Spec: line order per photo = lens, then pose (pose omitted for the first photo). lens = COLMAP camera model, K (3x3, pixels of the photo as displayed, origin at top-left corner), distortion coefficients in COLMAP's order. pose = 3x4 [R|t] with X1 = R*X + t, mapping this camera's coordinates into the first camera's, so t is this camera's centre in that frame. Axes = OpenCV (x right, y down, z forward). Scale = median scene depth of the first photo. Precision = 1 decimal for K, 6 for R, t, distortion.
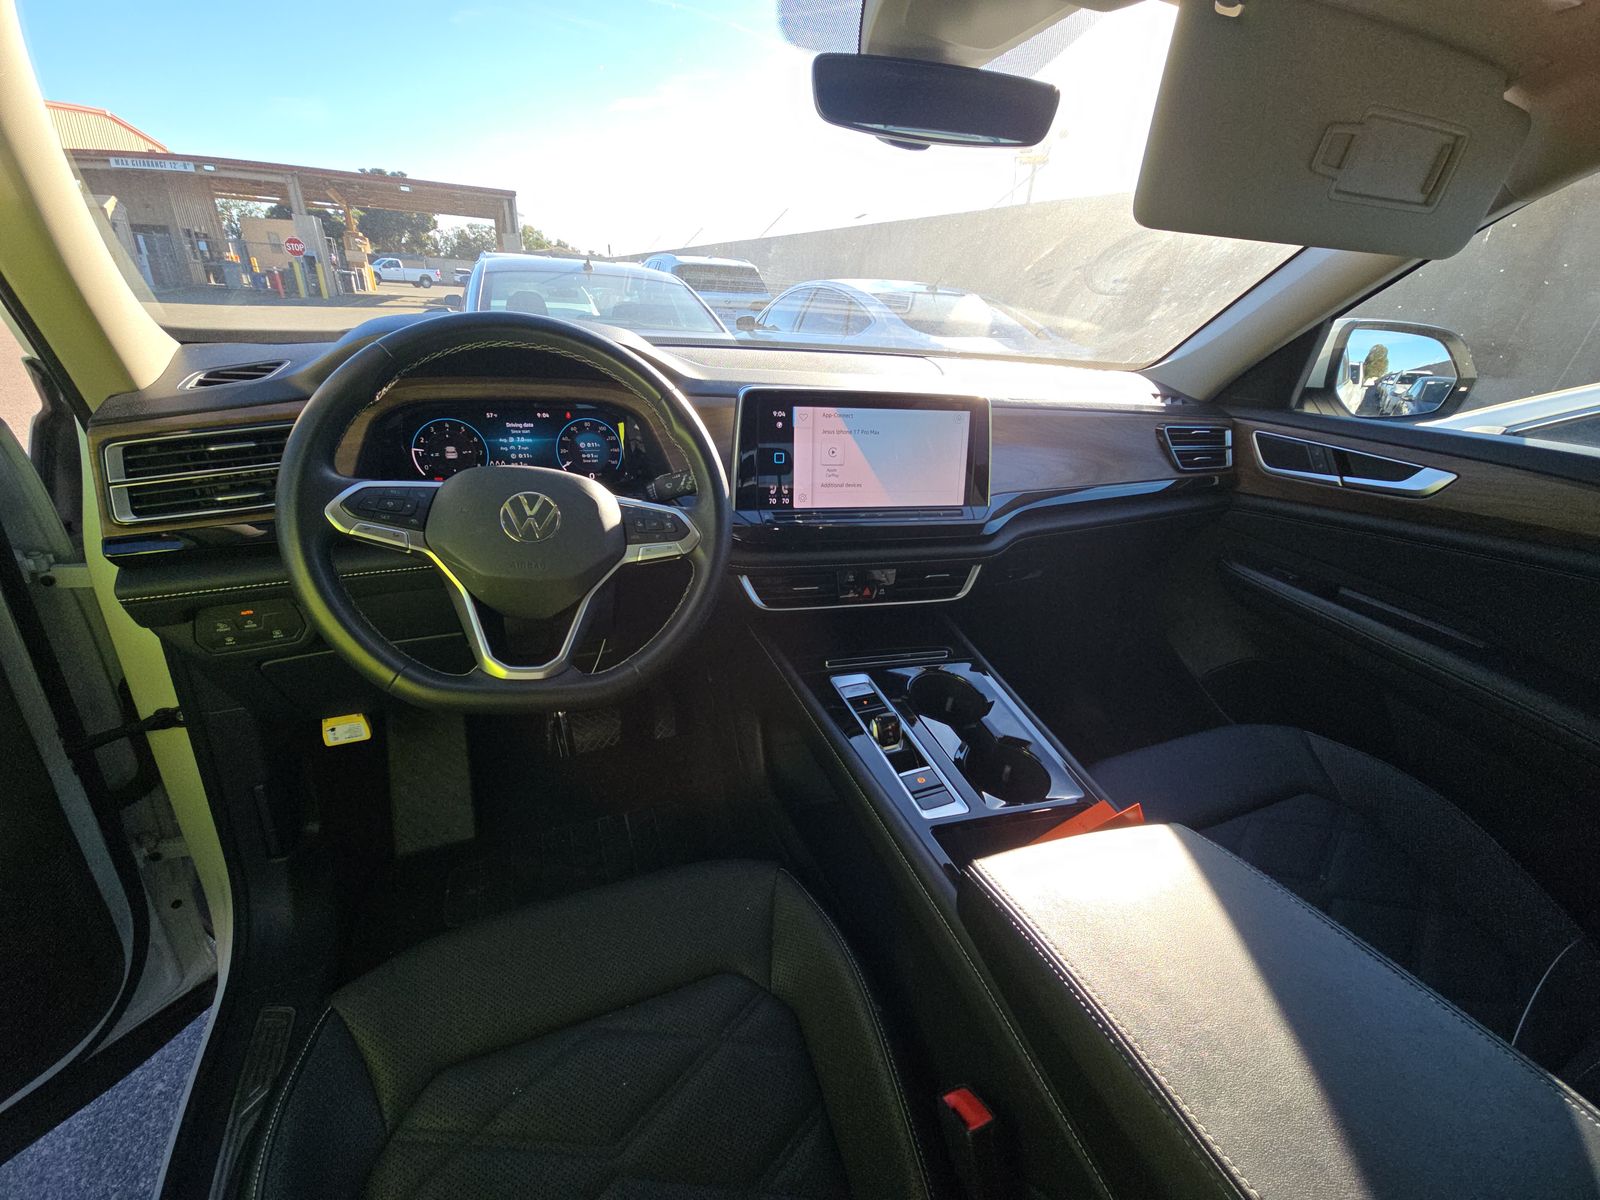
lens RADIAL K [[634.4, 0, 800.0], [0, 634.4, 600.0], [0, 0, 1]] dist [-0.000579, -0.000092]
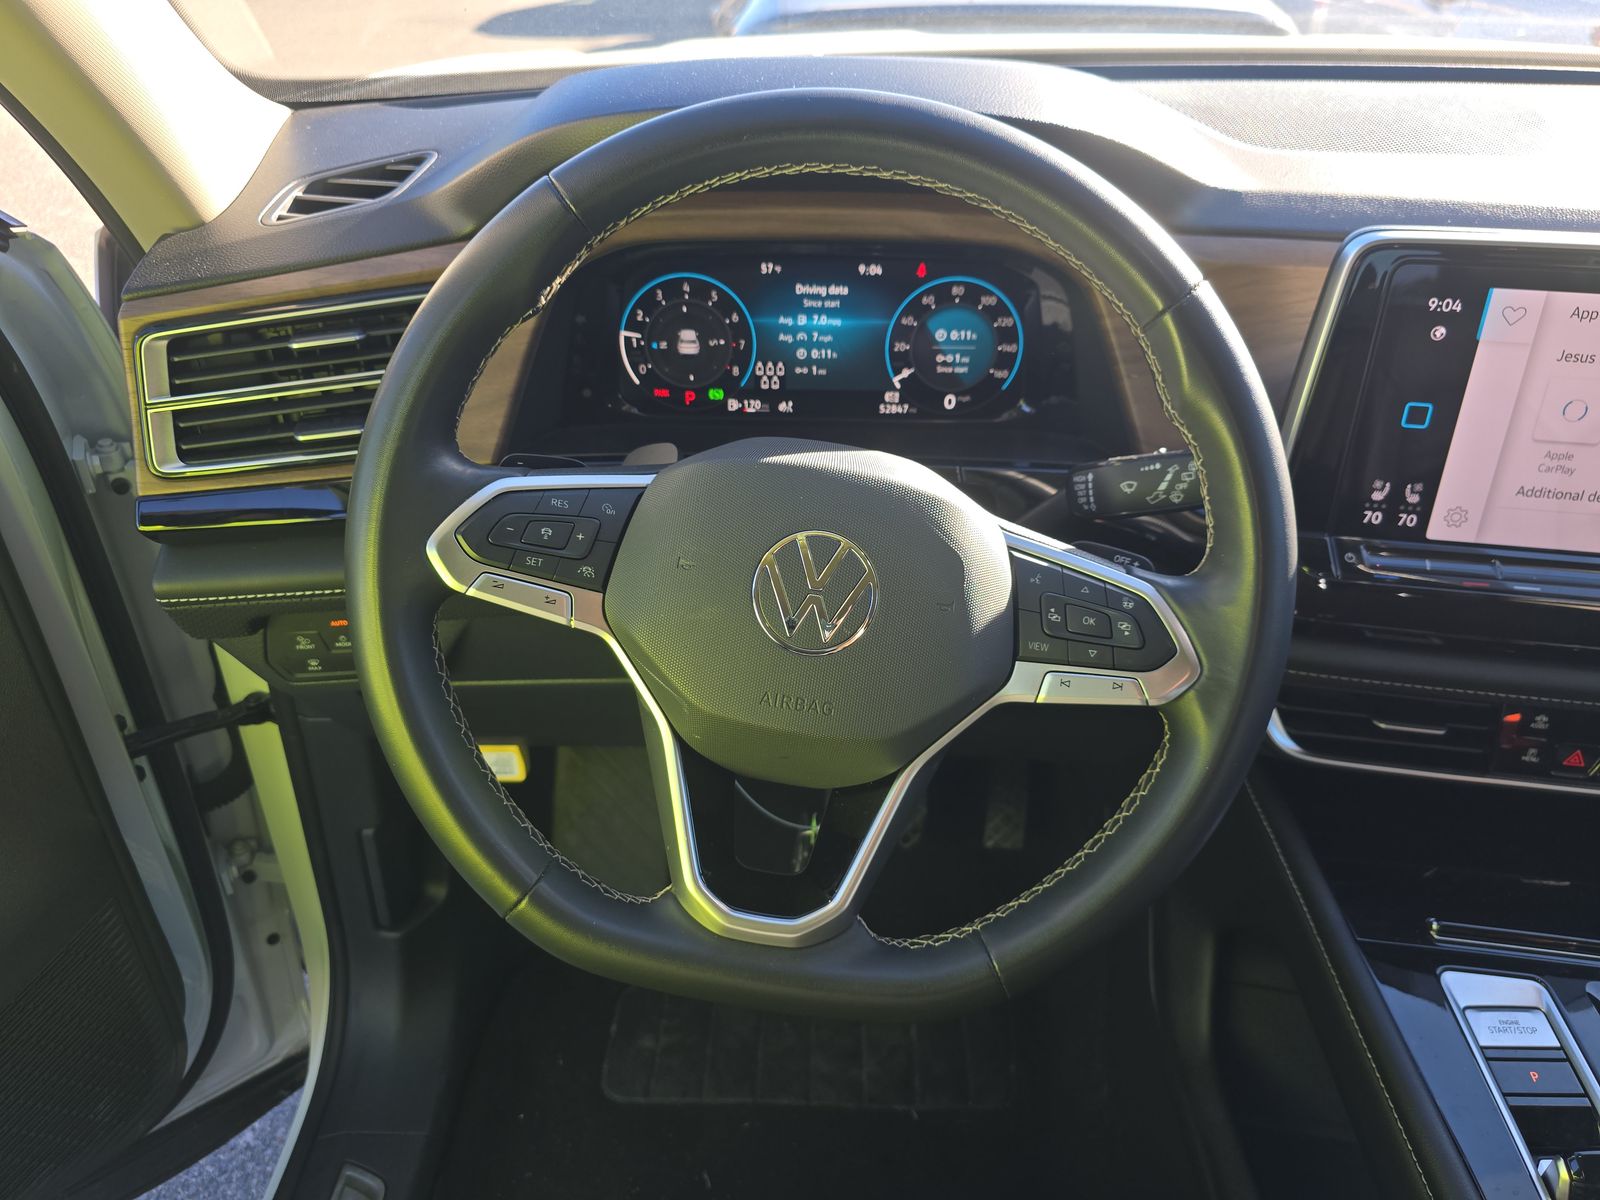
lens RADIAL K [[1081.3, 0, 800.0], [0, 1081.3, 600.0], [0, 0, 1]] dist [0.038486, -0.048733]
pose [[0.911277, 0.179237, -0.370741, -0.117096], [-0.127275, 0.978816, 0.160374, -0.181930], [0.391633, -0.098959, 0.914785, 0.233597]]
